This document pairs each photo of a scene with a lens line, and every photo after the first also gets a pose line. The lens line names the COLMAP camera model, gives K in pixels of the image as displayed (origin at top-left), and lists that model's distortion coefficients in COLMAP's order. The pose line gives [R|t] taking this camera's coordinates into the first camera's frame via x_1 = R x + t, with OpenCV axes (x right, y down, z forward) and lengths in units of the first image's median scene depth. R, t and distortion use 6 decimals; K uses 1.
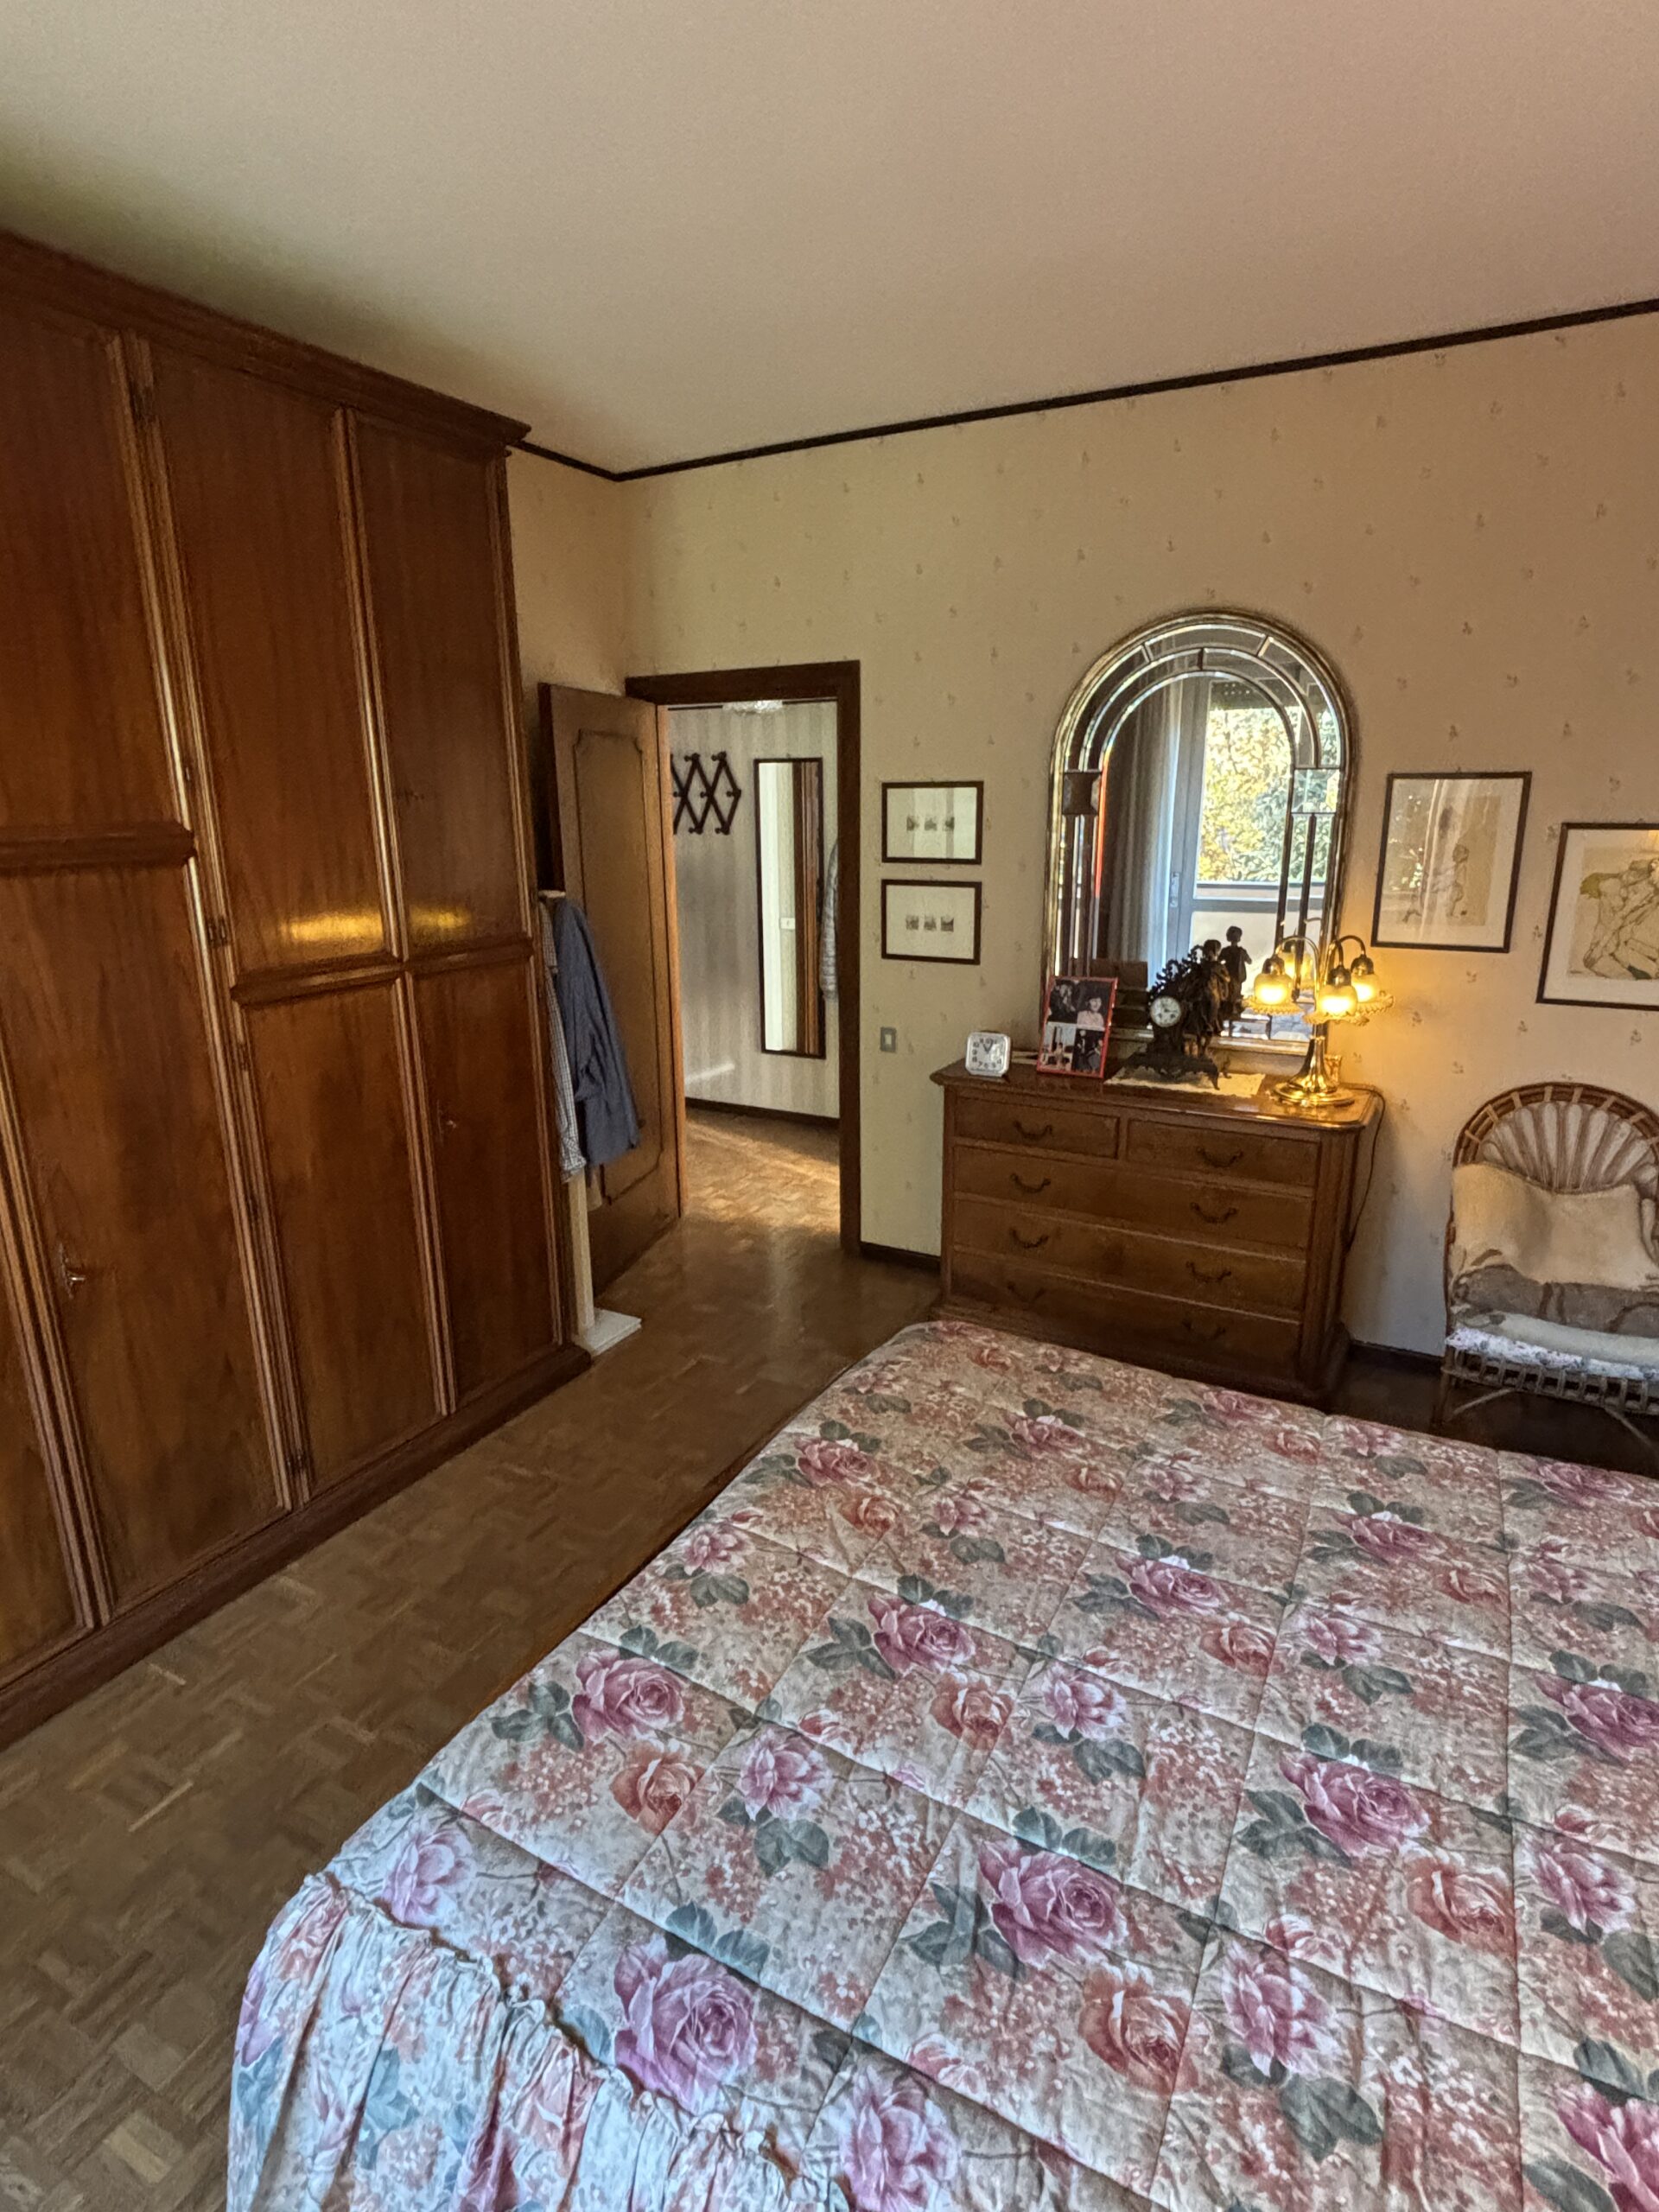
lens RADIAL K [[1157.1, 0, 824.7], [0, 1157.1, 1096.2], [0, 0, 1]] dist [0.010083, -0.002015]
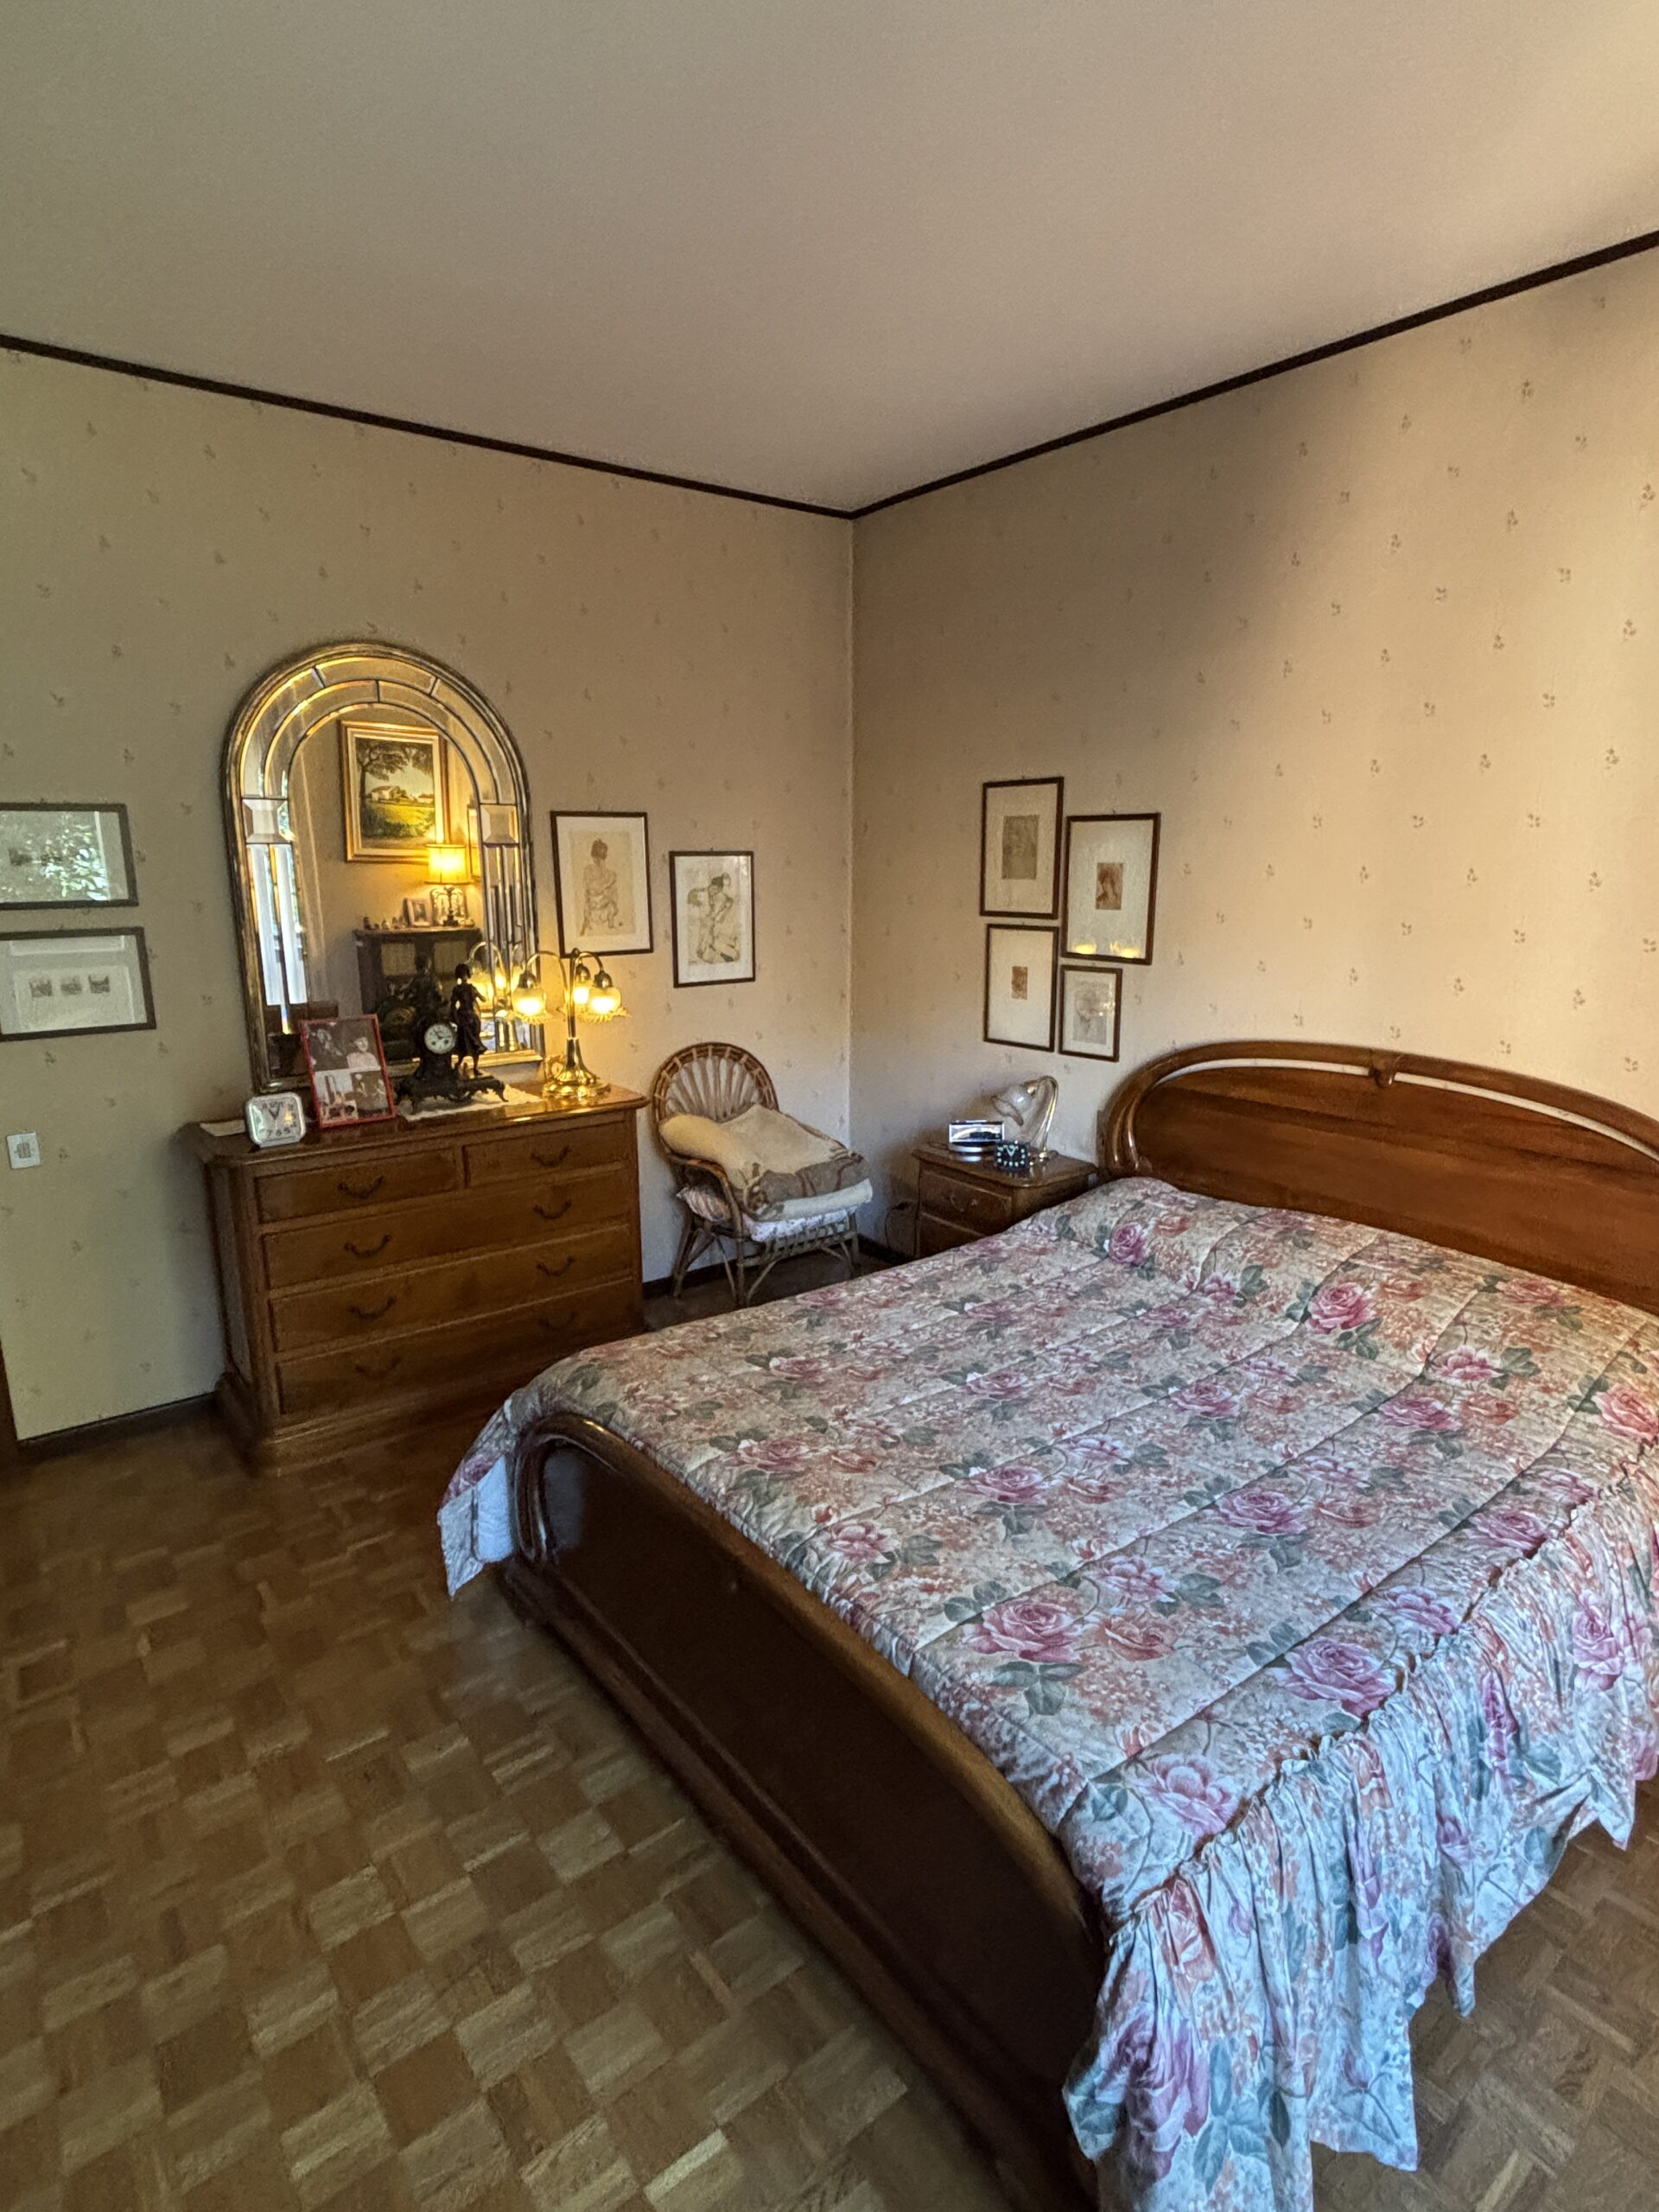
lens RADIAL K [[1157.1, 0, 822.8], [0, 1157.1, 1115.5], [0, 0, 1]] dist [0.010083, -0.002015]
pose [[0.409184, -0.198745, 0.890544, -0.779131], [0.230432, 0.966863, 0.109899, -0.068571], [-0.882876, 0.160241, 0.441422, 0.443165]]
